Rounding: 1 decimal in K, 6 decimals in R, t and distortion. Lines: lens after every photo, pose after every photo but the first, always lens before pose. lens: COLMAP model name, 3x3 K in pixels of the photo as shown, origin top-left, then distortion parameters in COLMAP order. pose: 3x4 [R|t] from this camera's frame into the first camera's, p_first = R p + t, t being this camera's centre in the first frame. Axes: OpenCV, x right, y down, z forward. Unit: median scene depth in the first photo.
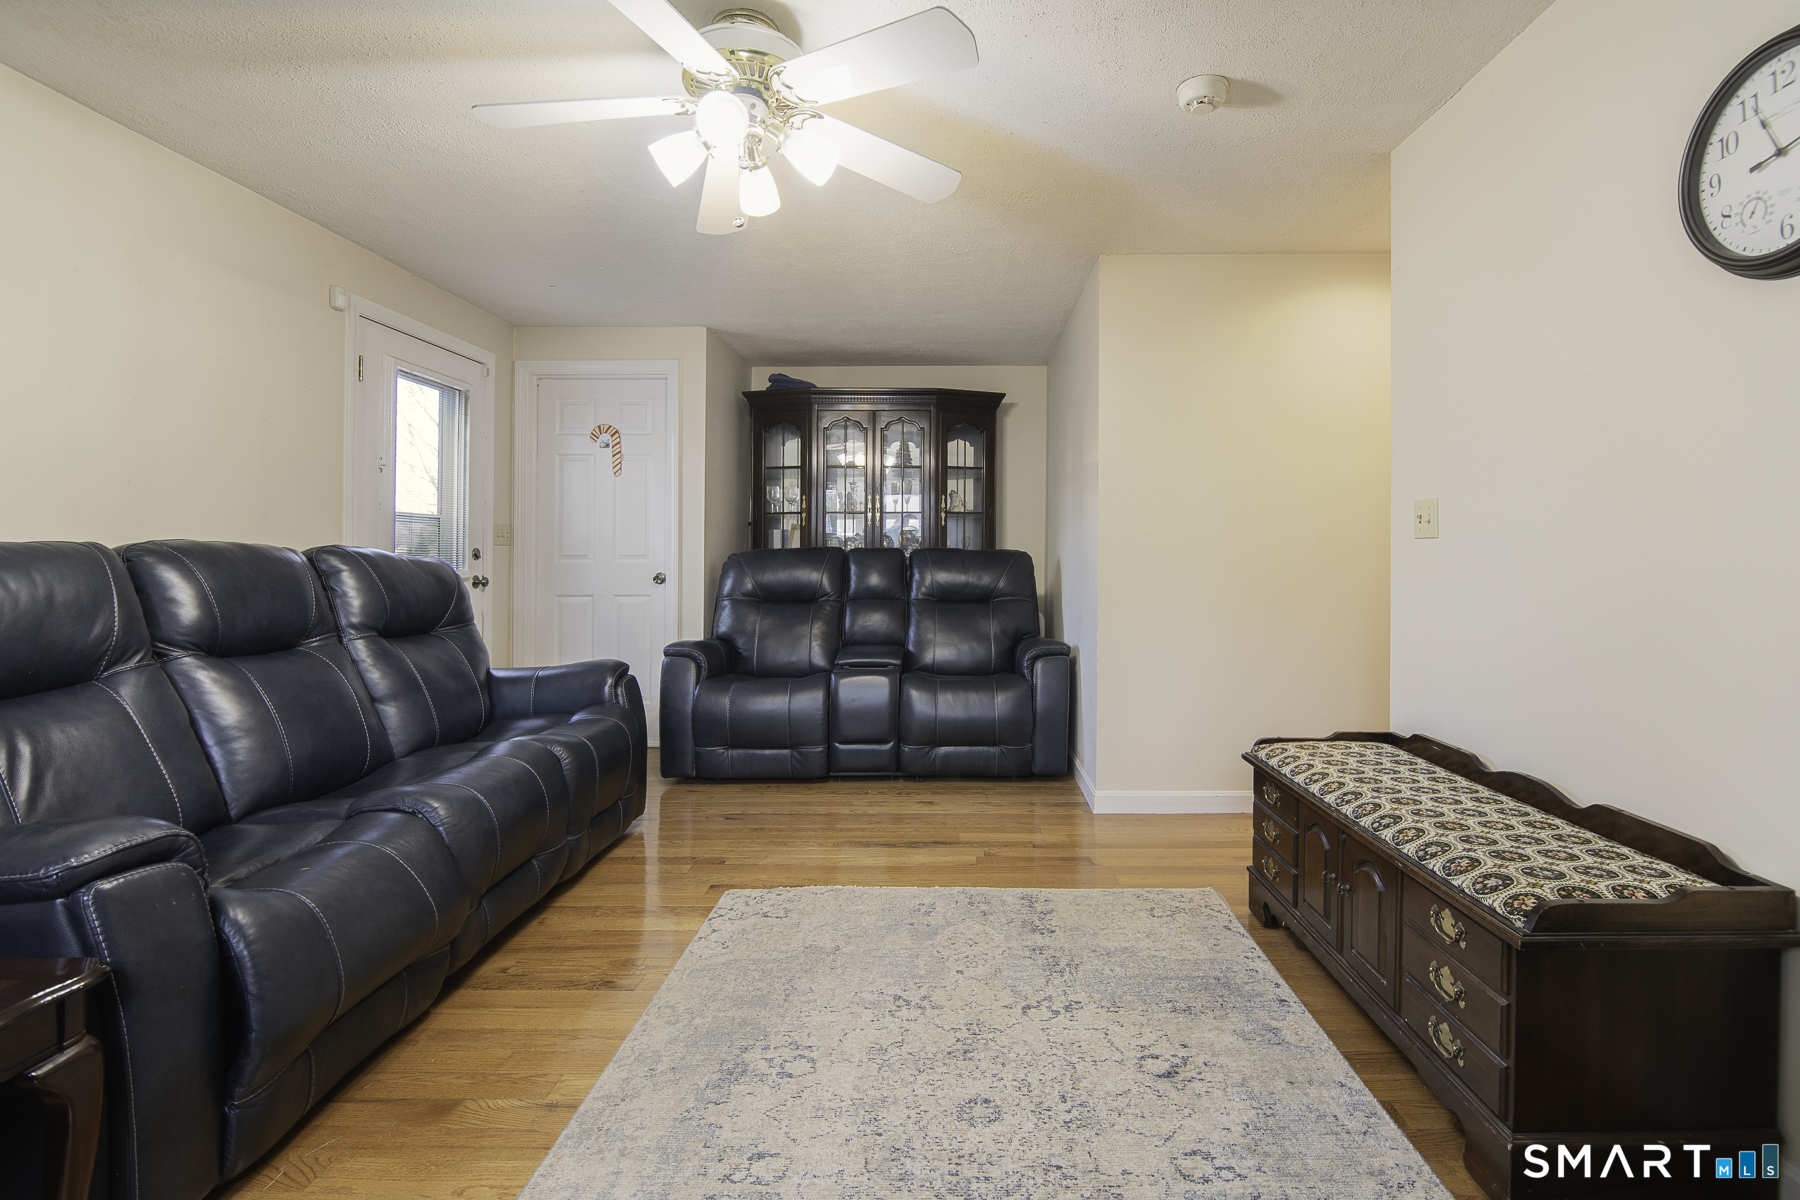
lens RADIAL K [[814.2, 0, 959.3], [0, 814.2, 561.4], [0, 0, 1]] dist [-0.013249, -0.003487]
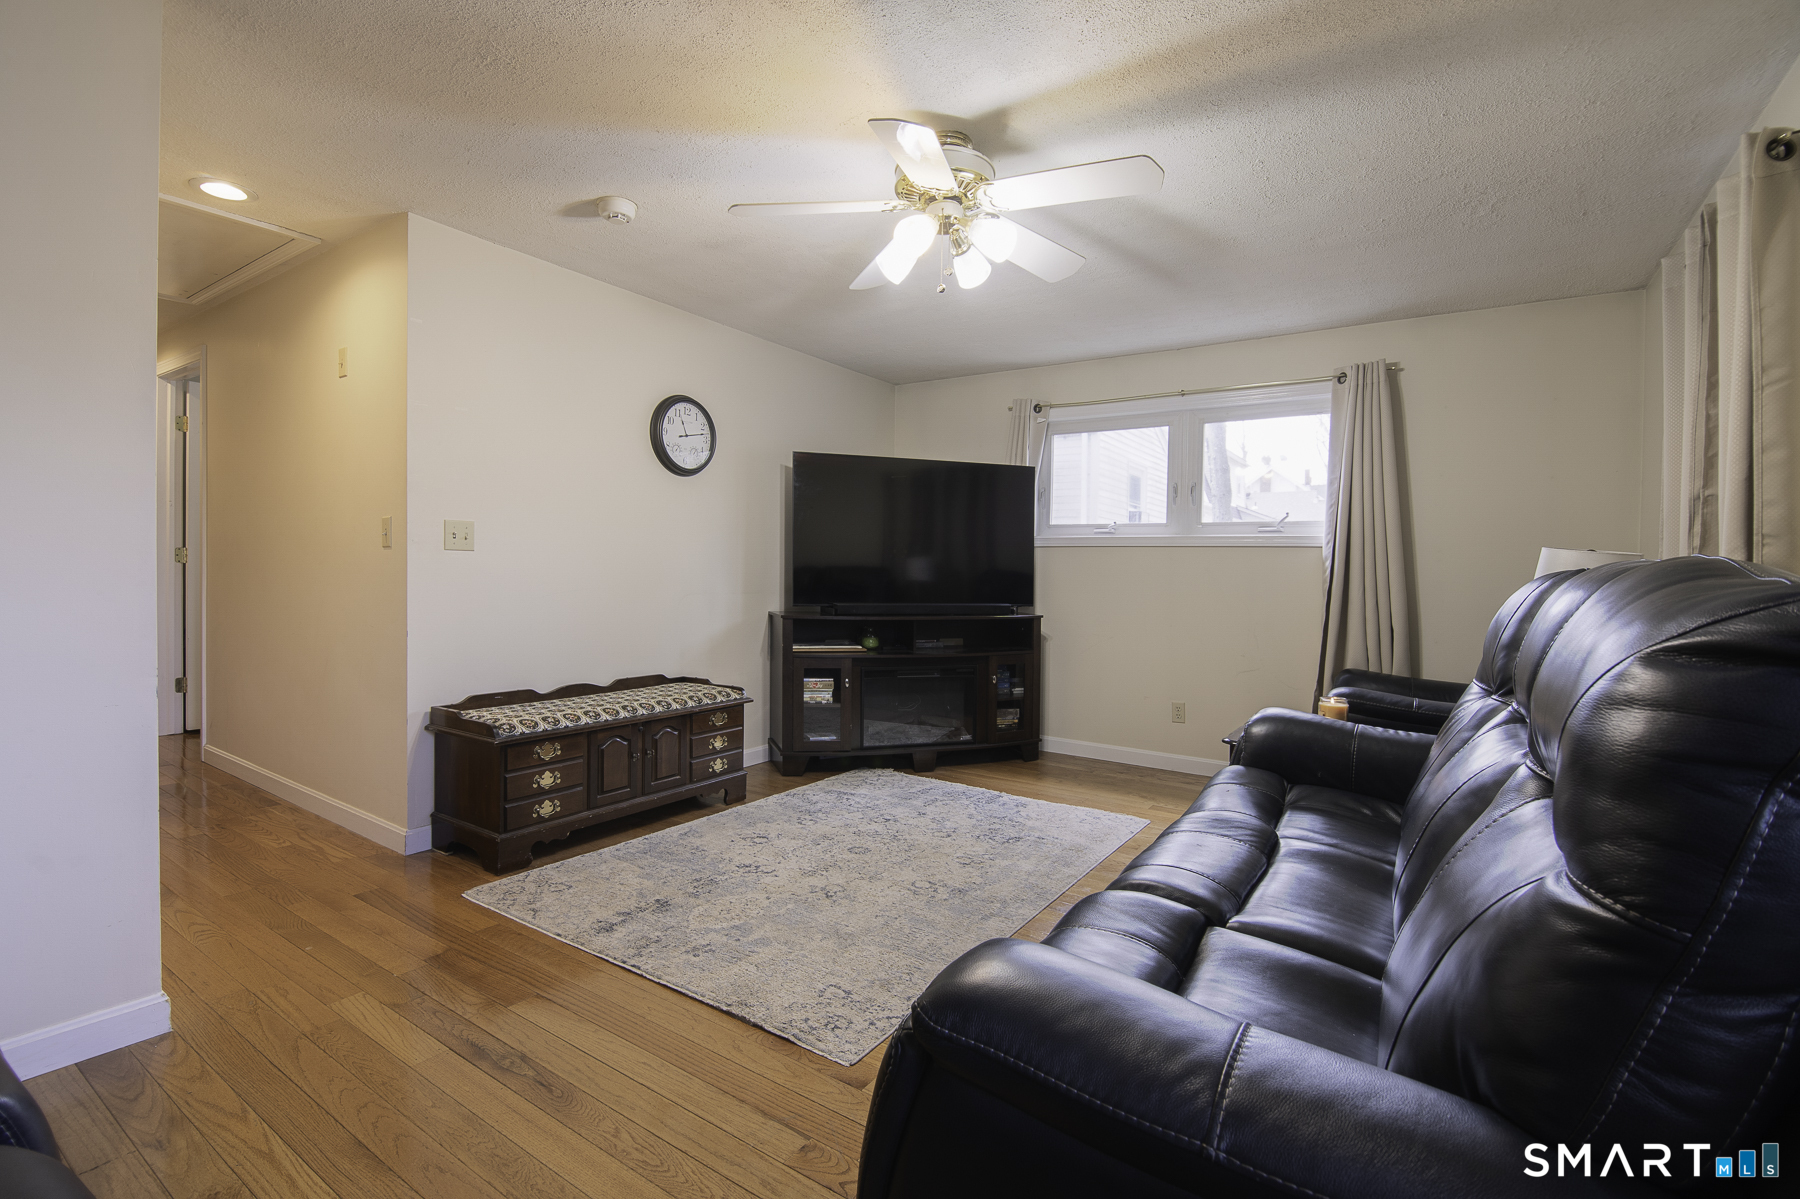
lens RADIAL K [[814.2, 0, 887.9], [0, 814.2, 589.5], [0, 0, 1]] dist [-0.013249, -0.003487]
pose [[-0.821828, -0.026669, 0.569111, -1.049761], [-0.019178, 0.999633, 0.019151, 0.001007], [-0.569413, 0.004824, -0.822037, 2.364841]]
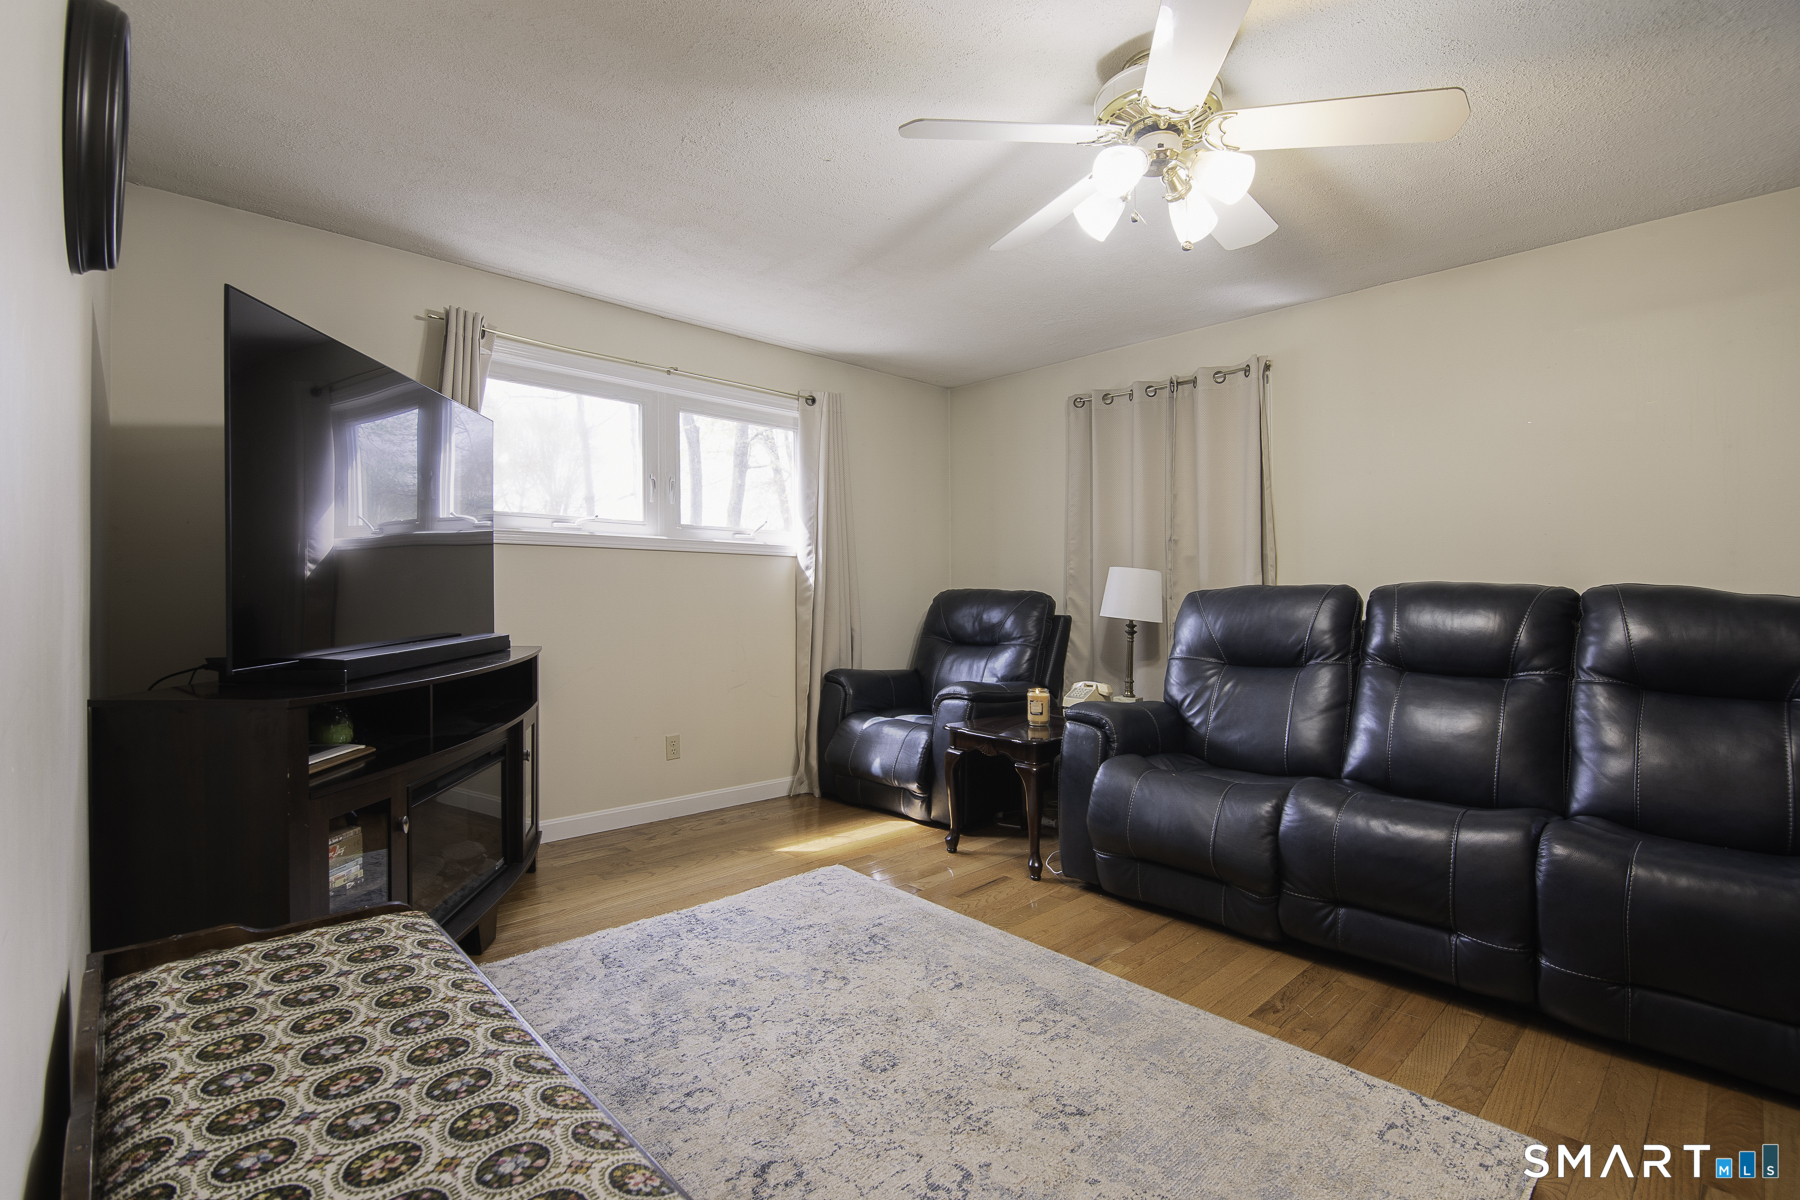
lens RADIAL K [[814.2, 0, 892.7], [0, 814.2, 585.6], [0, 0, 1]] dist [-0.013249, -0.003487]
pose [[-0.732411, -0.010277, -0.680785, 0.751576], [-0.009792, 0.999942, -0.004560, -0.009125], [0.680792, 0.003327, -0.732469, 1.710248]]
